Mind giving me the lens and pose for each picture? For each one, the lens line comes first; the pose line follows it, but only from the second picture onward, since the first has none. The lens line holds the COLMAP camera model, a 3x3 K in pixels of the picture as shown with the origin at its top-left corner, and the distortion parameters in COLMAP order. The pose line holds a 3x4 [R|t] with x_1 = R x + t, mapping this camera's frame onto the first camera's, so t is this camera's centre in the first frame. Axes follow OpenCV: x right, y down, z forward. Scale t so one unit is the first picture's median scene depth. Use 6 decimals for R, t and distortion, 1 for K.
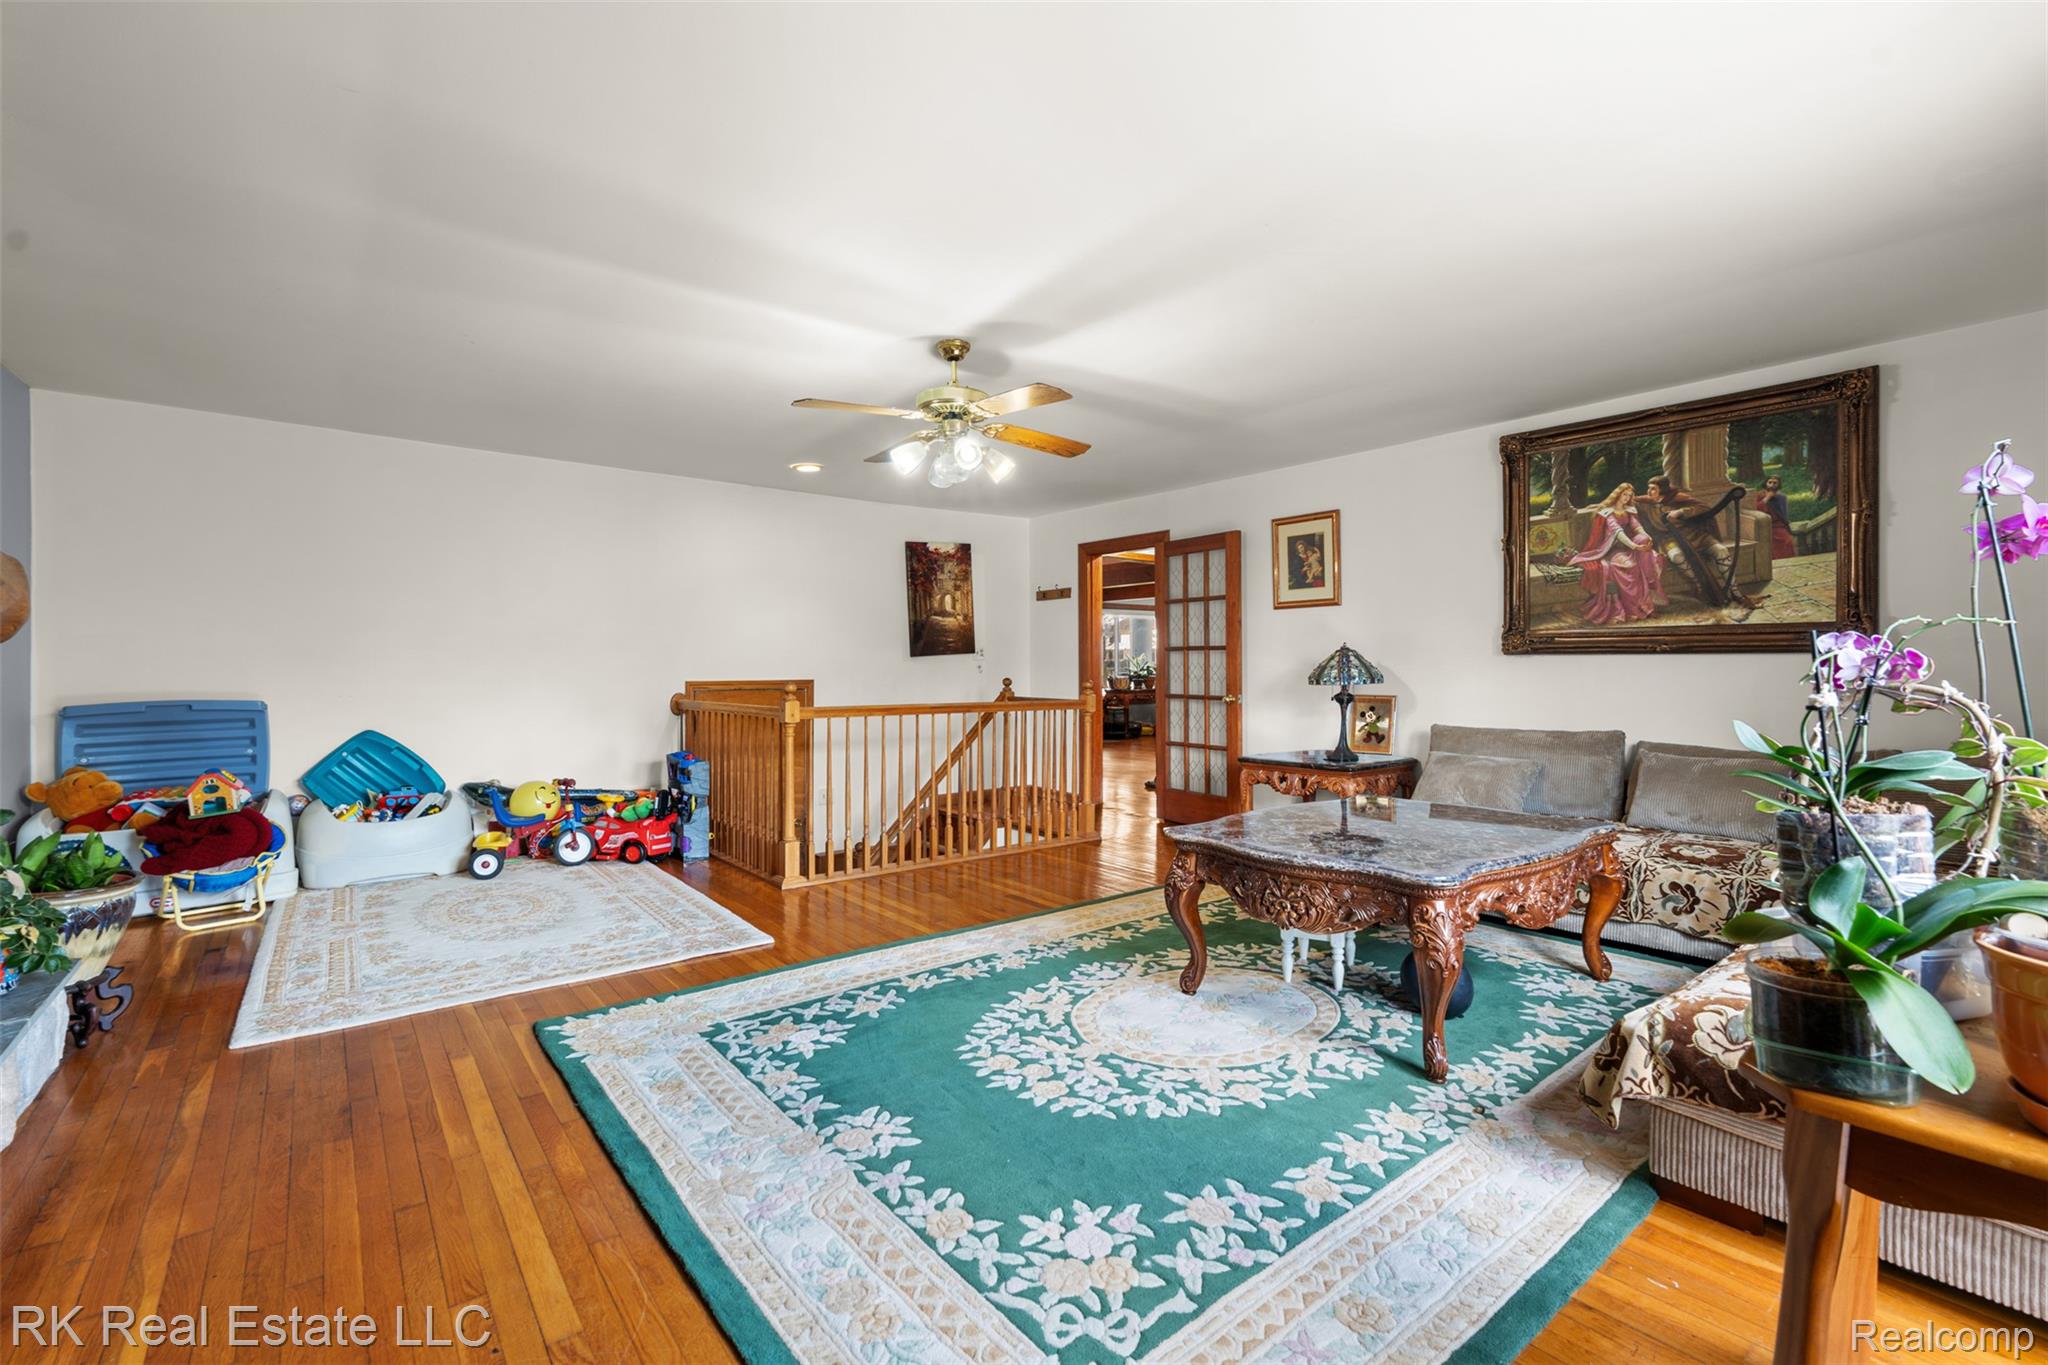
lens RADIAL K [[881.1, 0, 1032.1], [0, 881.1, 665.1], [0, 0, 1]] dist [-0.001603, 0.000011]
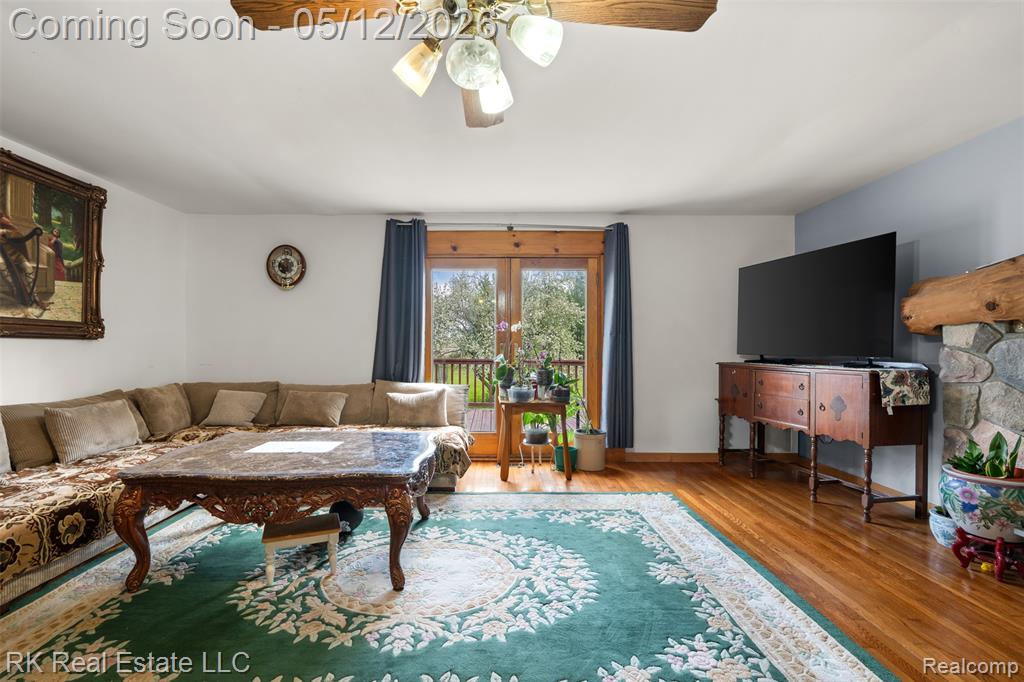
lens RADIAL K [[461.7, 0, 491.5], [0, 461.7, 348.1], [0, 0, 1]] dist [-0.004030, -0.000002]
pose [[-0.771295, -0.000497, 0.636478, -0.357748], [-0.001479, 0.999998, -0.001012, 0.003381], [-0.636476, -0.001722, -0.771295, 1.366317]]
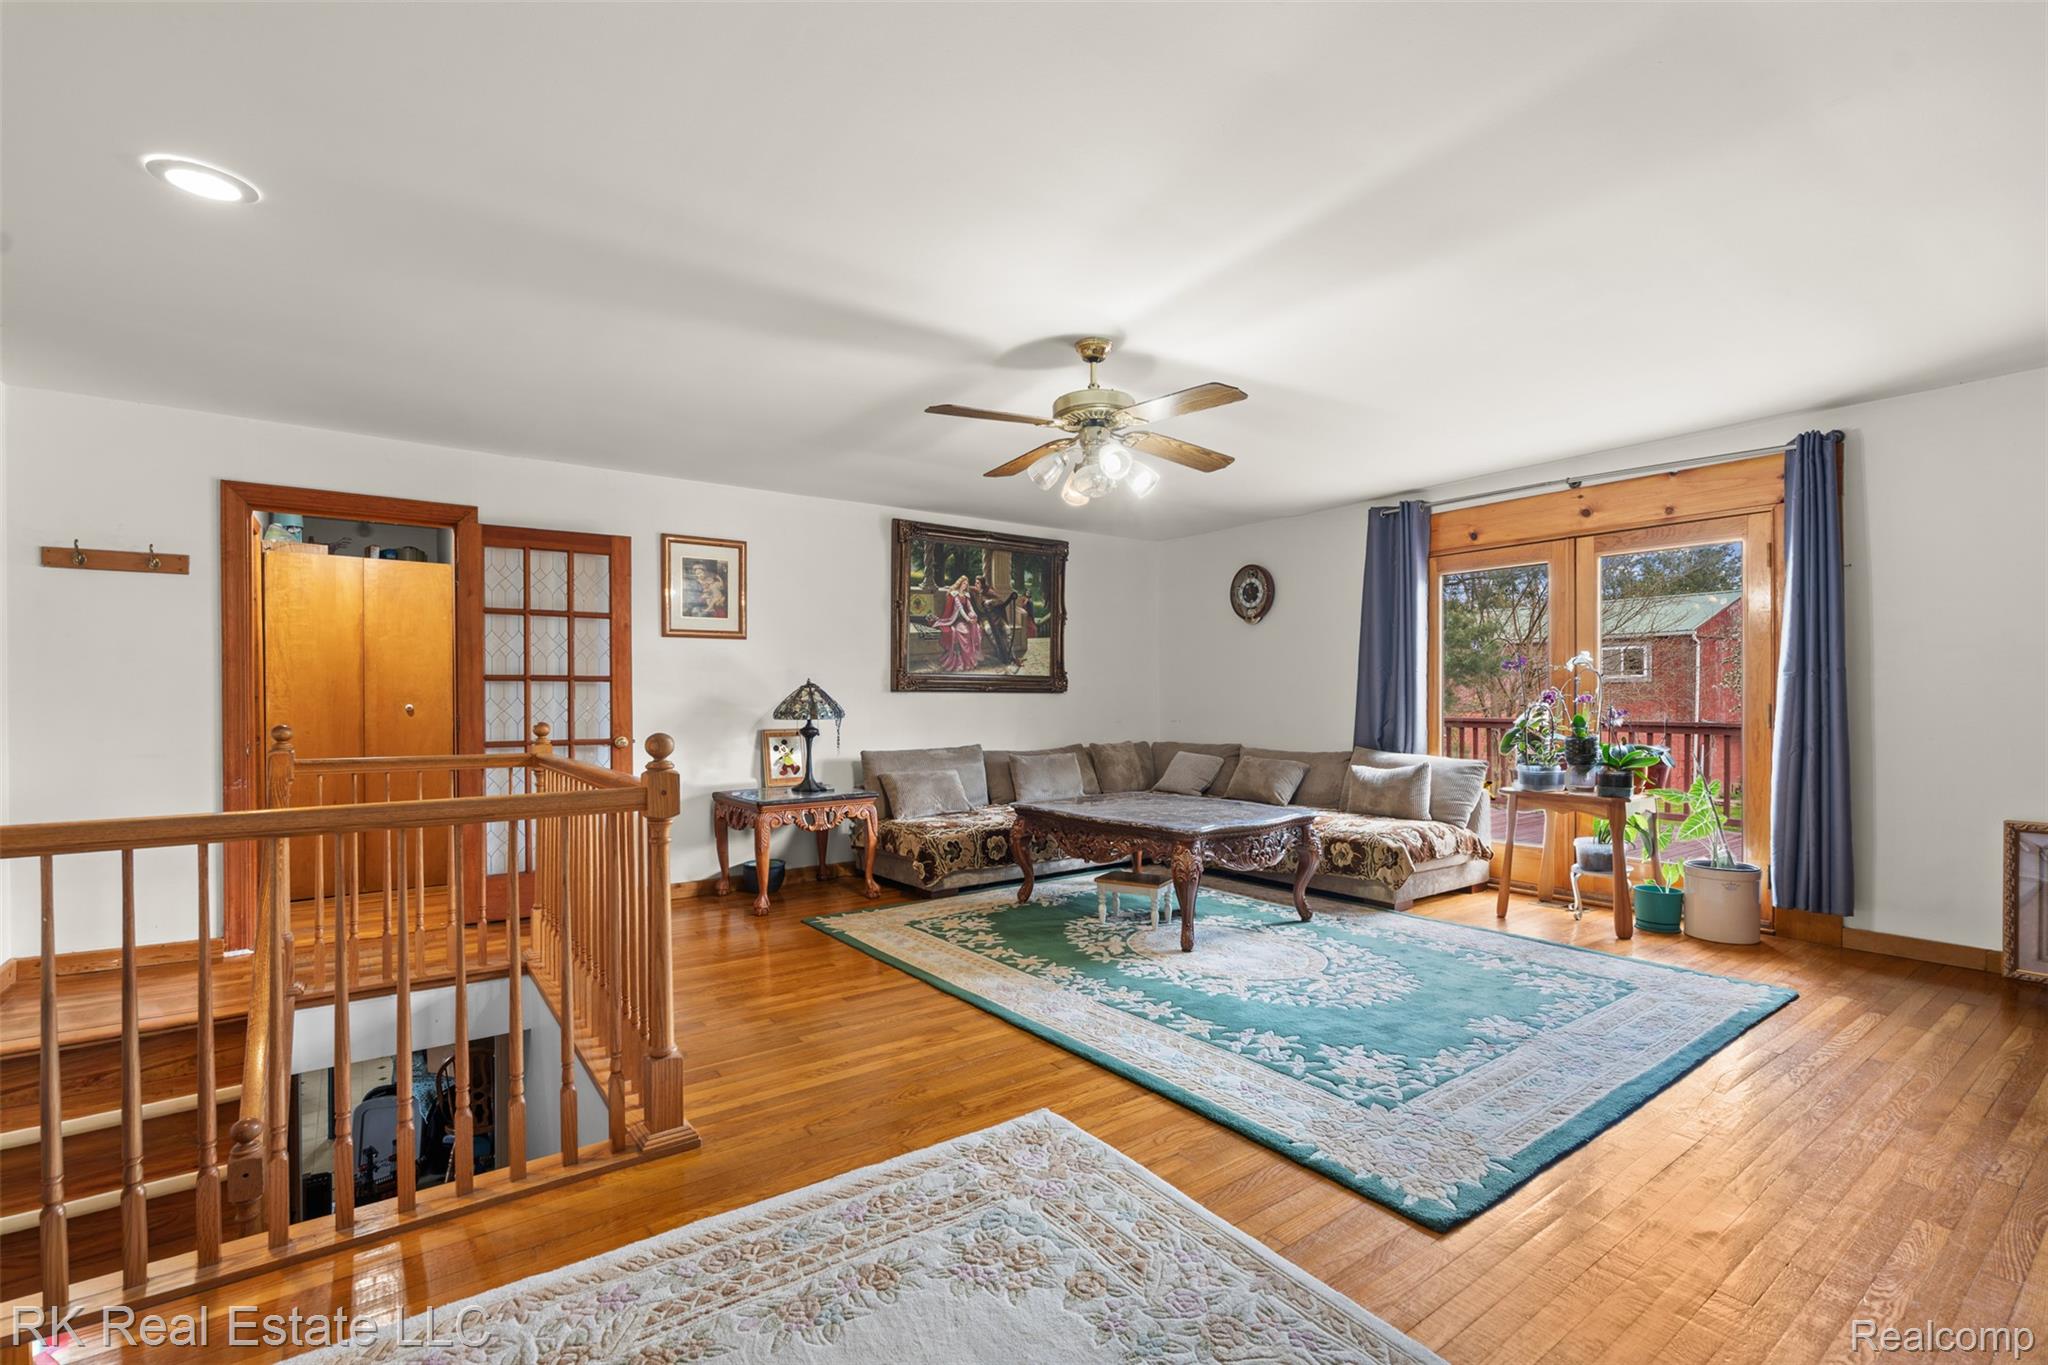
lens RADIAL K [[901.6, 0, 1010.1], [0, 901.6, 705.9], [0, 0, 1]] dist [-0.005708, 0.000068]
pose [[0.066397, -0.006391, 0.997773, -1.093395], [0.001863, 0.999979, 0.006281, 0.000771], [-0.997792, 0.001442, 0.066408, 1.101042]]
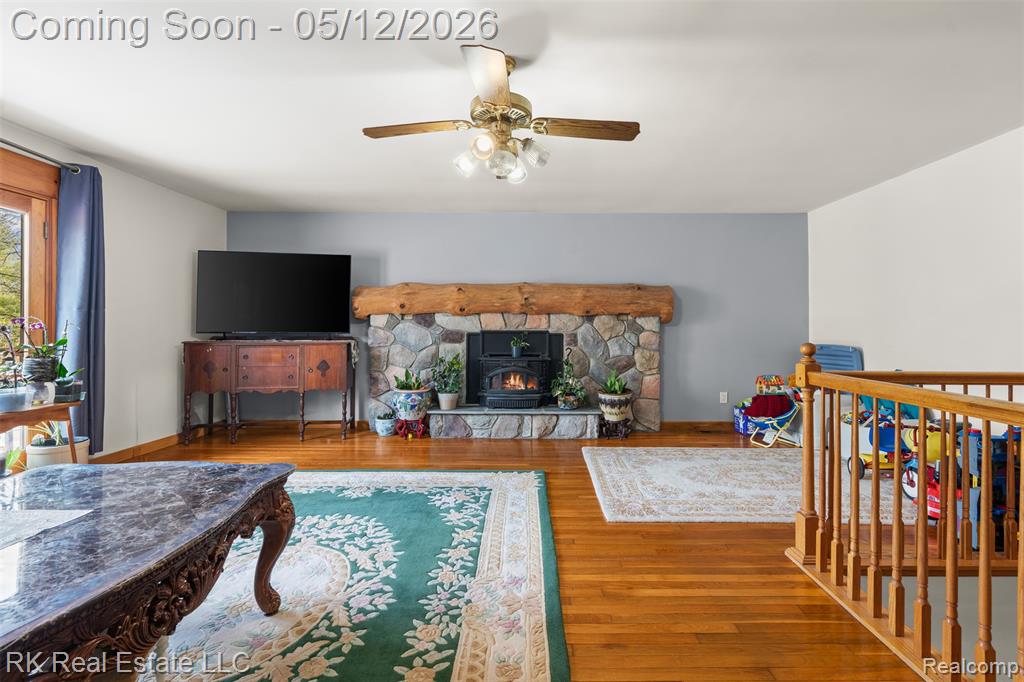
lens RADIAL K [[464.5, 0, 533.7], [0, 464.5, 328.3], [0, 0, 1]] dist [-0.000340, 0.000037]
pose [[-0.622593, -0.001220, -0.782545, 0.409801], [-0.000734, 0.999999, -0.000975, 0.005202], [0.782545, -0.000033, -0.622594, 1.537322]]
